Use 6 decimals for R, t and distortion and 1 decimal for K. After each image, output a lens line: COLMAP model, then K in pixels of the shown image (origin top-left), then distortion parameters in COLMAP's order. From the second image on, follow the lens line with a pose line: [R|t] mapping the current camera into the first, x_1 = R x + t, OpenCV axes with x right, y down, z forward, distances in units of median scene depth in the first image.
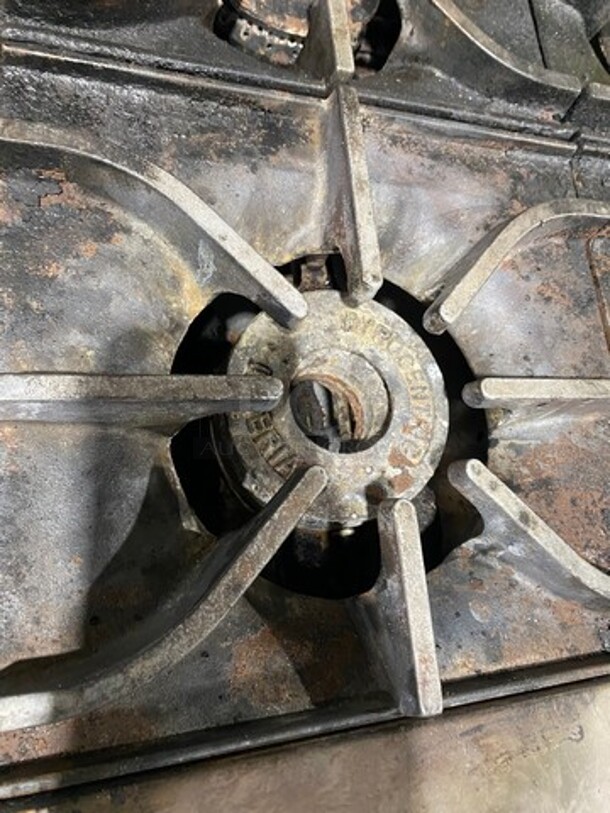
lens RADIAL K [[594.6, 0, 305.0], [0, 594.6, 406.5], [0, 0, 1]] dist [0.090523, -0.134439]
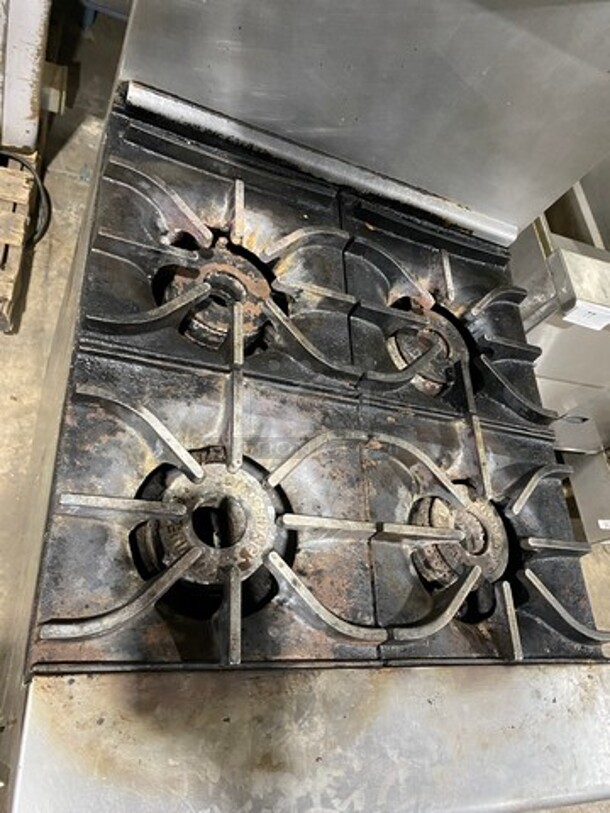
lens RADIAL K [[594.6, 0, 305.0], [0, 594.6, 406.5], [0, 0, 1]] dist [0.090523, -0.134439]
pose [[0.992211, 0.096813, 0.078394, 0.152382], [-0.075229, 0.967262, -0.242375, 0.082891], [-0.099292, 0.234589, 0.967010, -1.029937]]
